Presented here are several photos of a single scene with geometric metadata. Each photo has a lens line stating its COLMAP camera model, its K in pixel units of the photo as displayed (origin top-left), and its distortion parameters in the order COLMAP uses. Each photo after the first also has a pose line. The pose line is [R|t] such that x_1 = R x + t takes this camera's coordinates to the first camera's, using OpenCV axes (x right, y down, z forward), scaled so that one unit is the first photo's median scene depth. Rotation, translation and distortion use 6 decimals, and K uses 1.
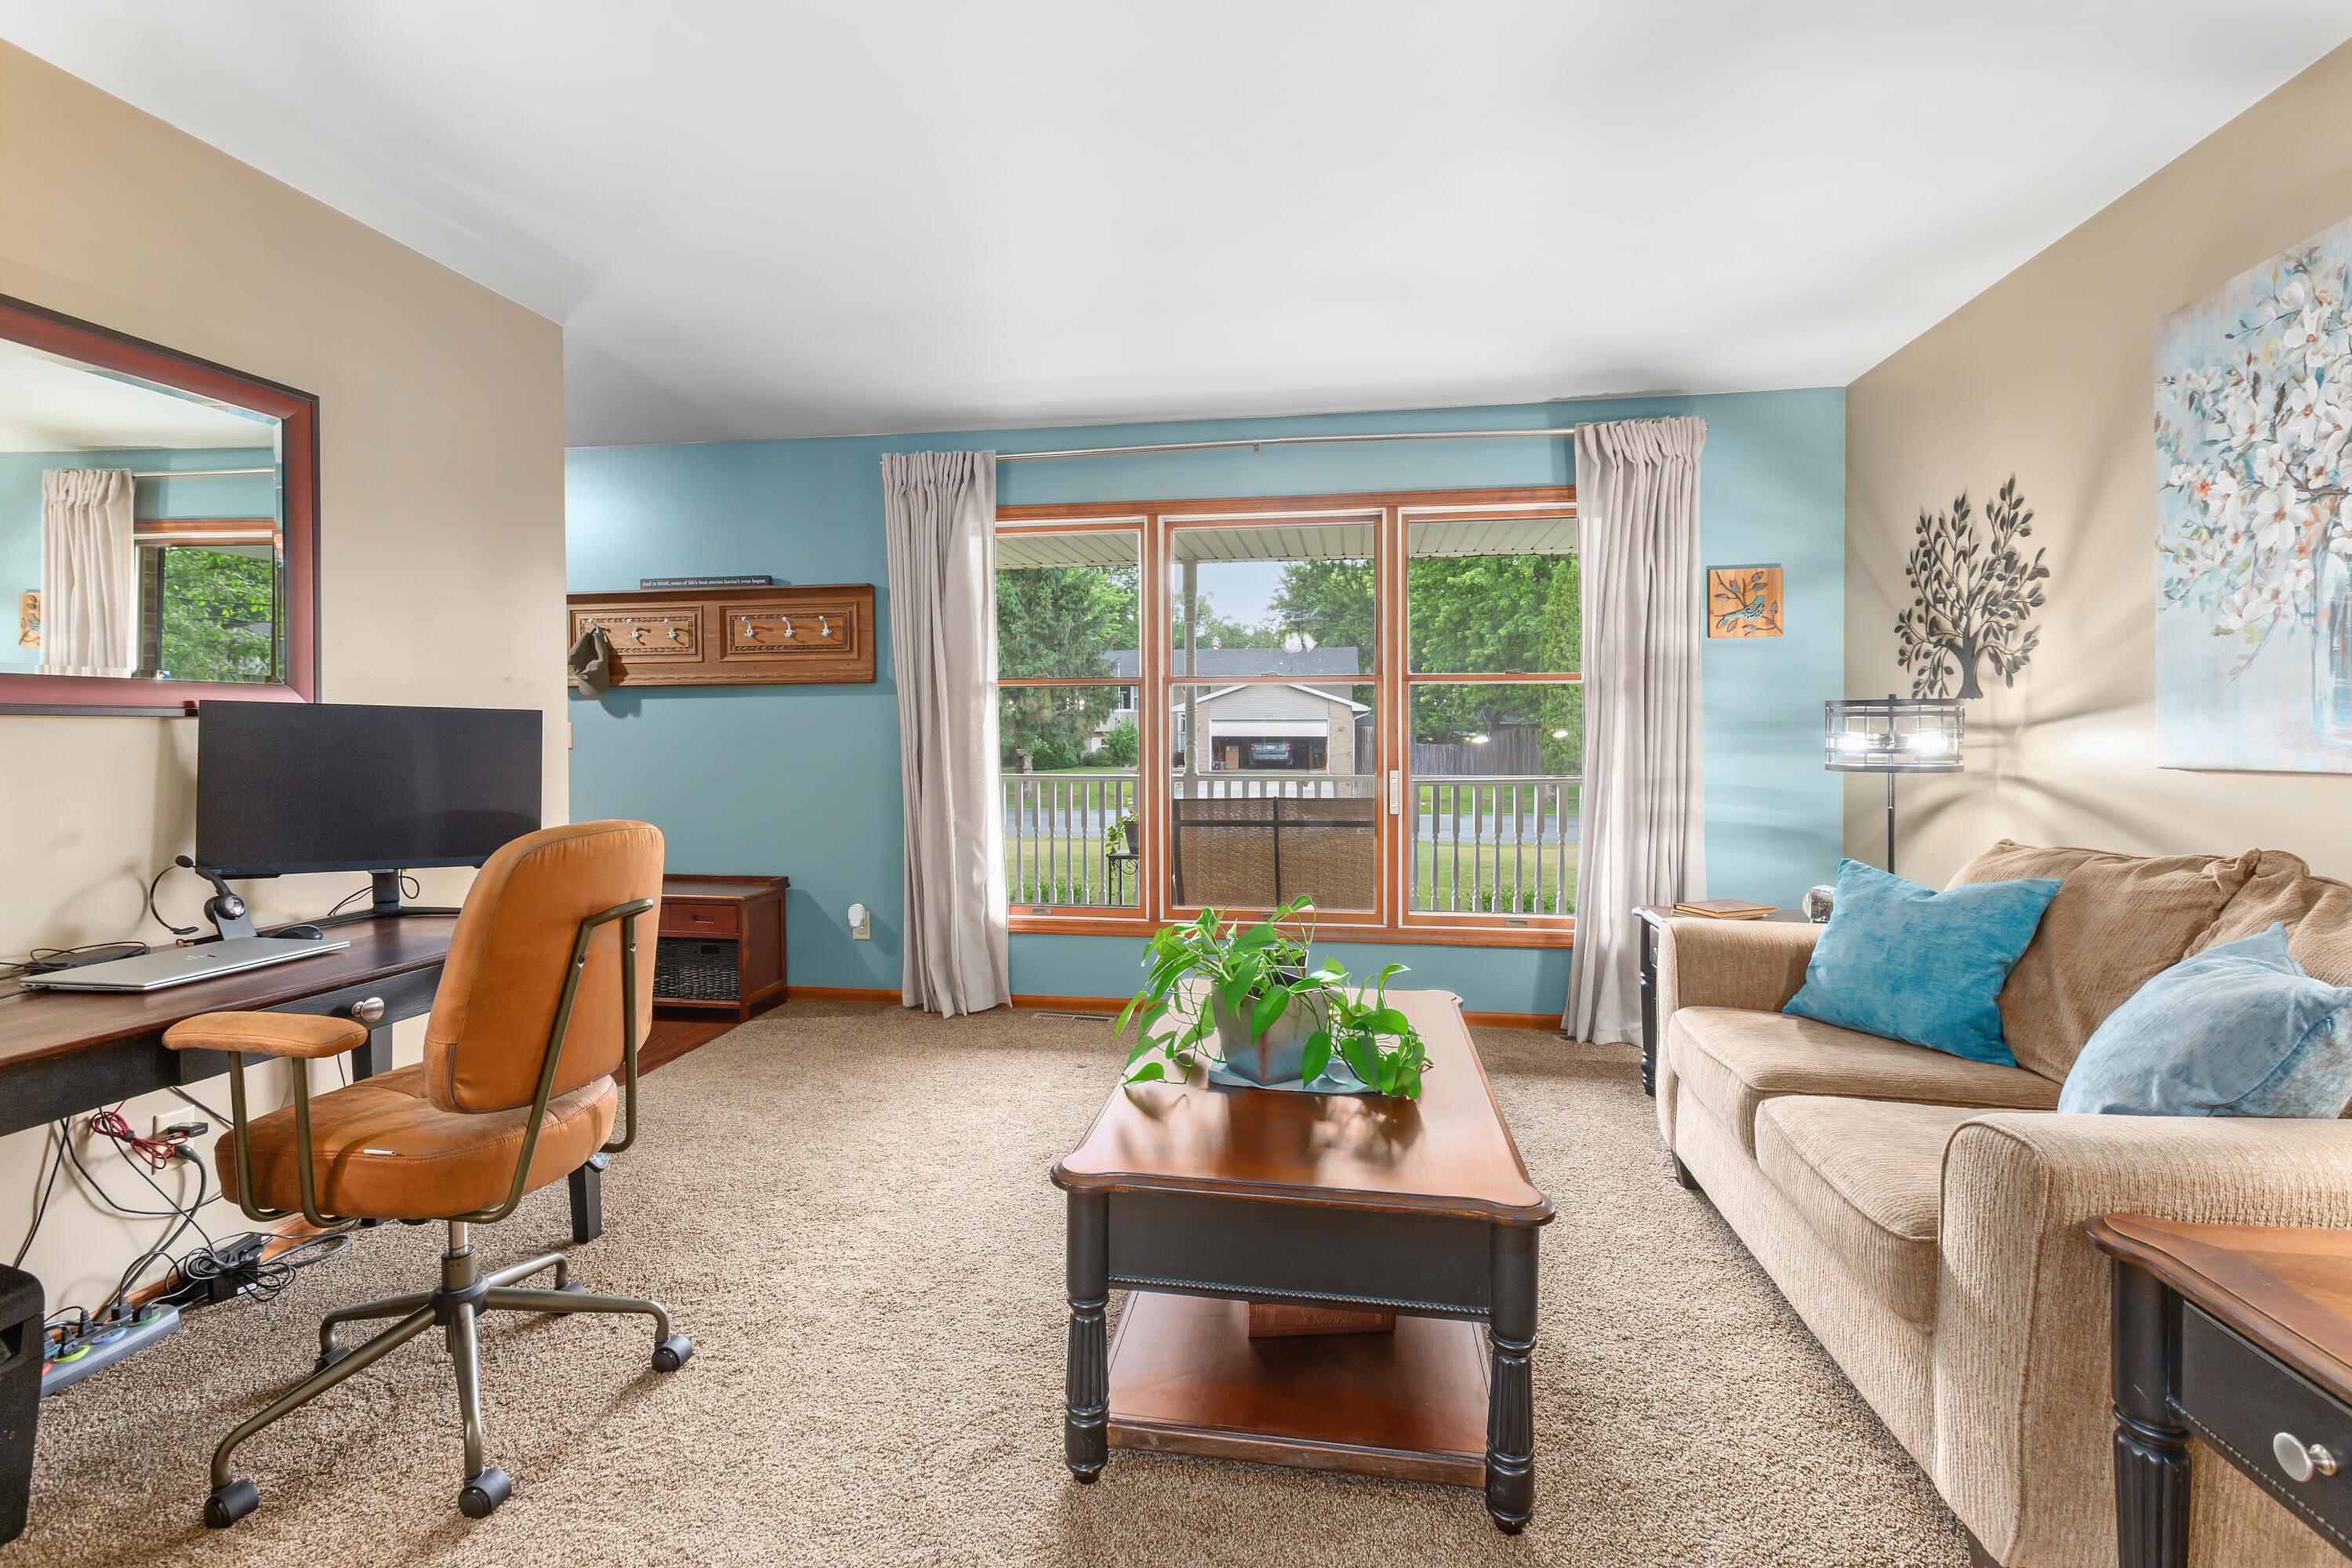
lens RADIAL K [[1077.6, 0, 1191.3], [0, 1077.6, 737.9], [0, 0, 1]] dist [-0.002107, -0.000207]
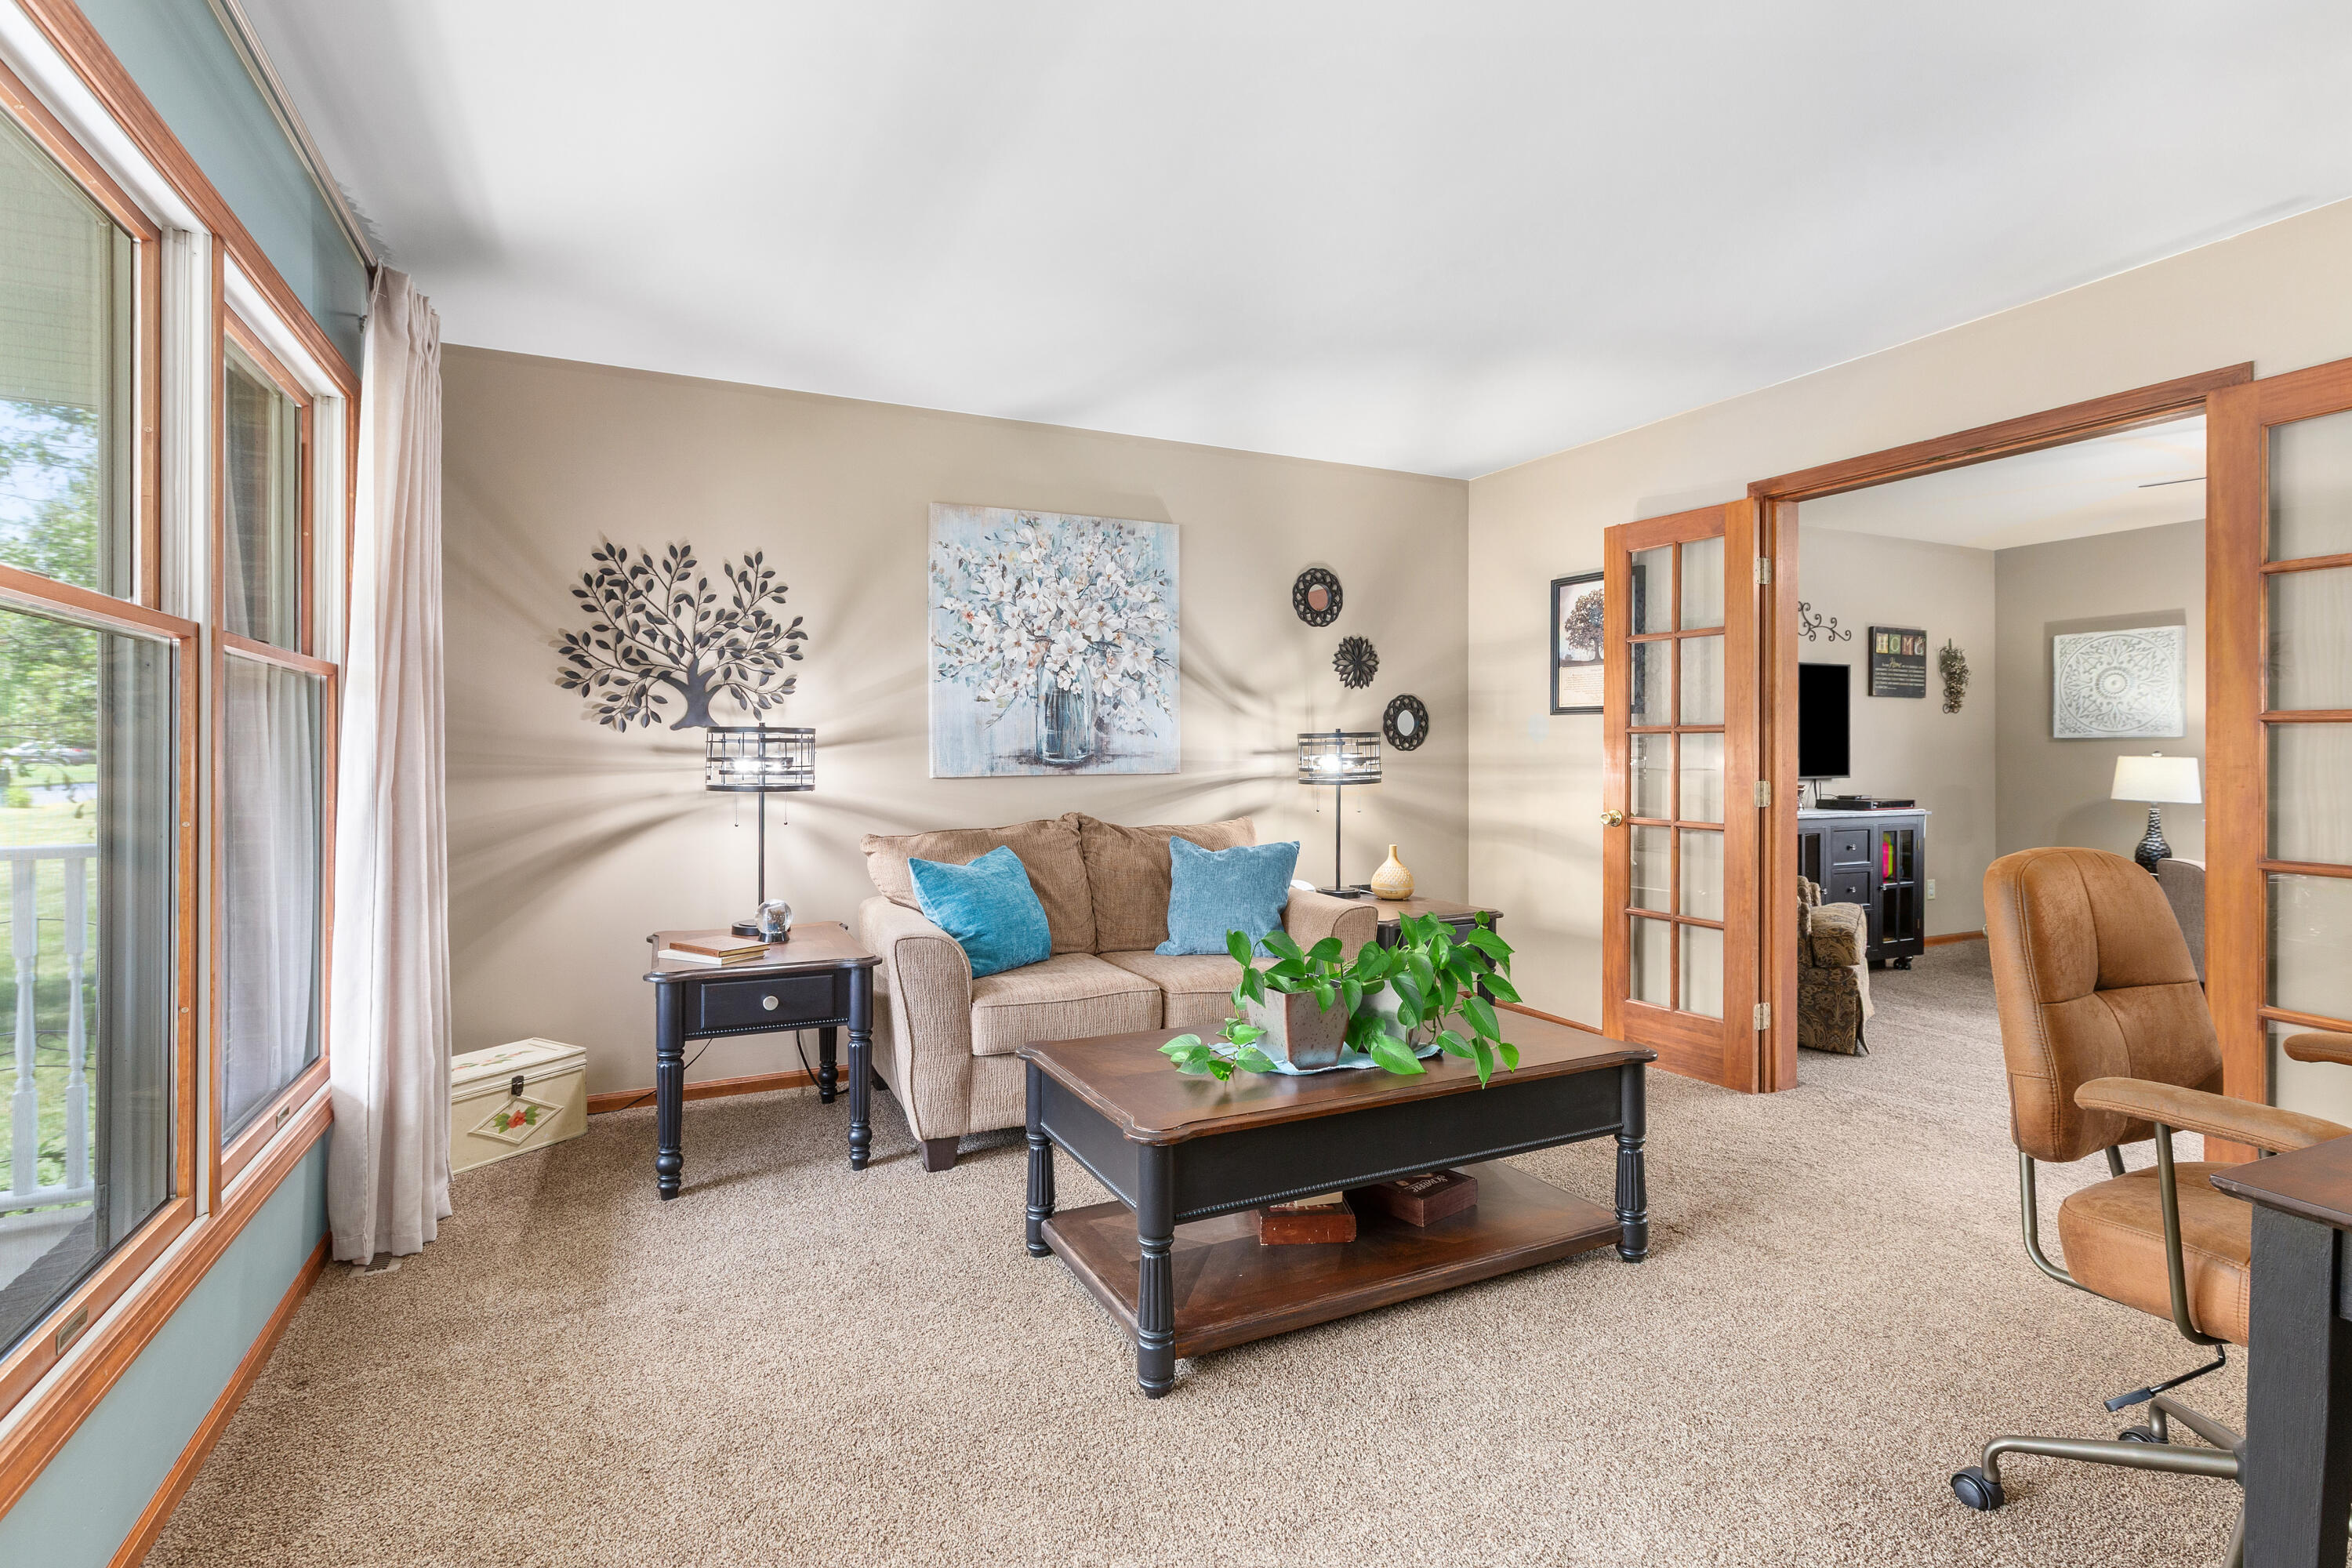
lens RADIAL K [[1077.6, 0, 1163.4], [0, 1077.6, 764.0], [0, 0, 1]] dist [-0.002107, -0.000207]
pose [[-0.554794, -0.006727, 0.831960, -0.699605], [0.008603, 0.999867, 0.013821, -0.012823], [-0.831943, 0.014825, -0.554663, 1.714091]]
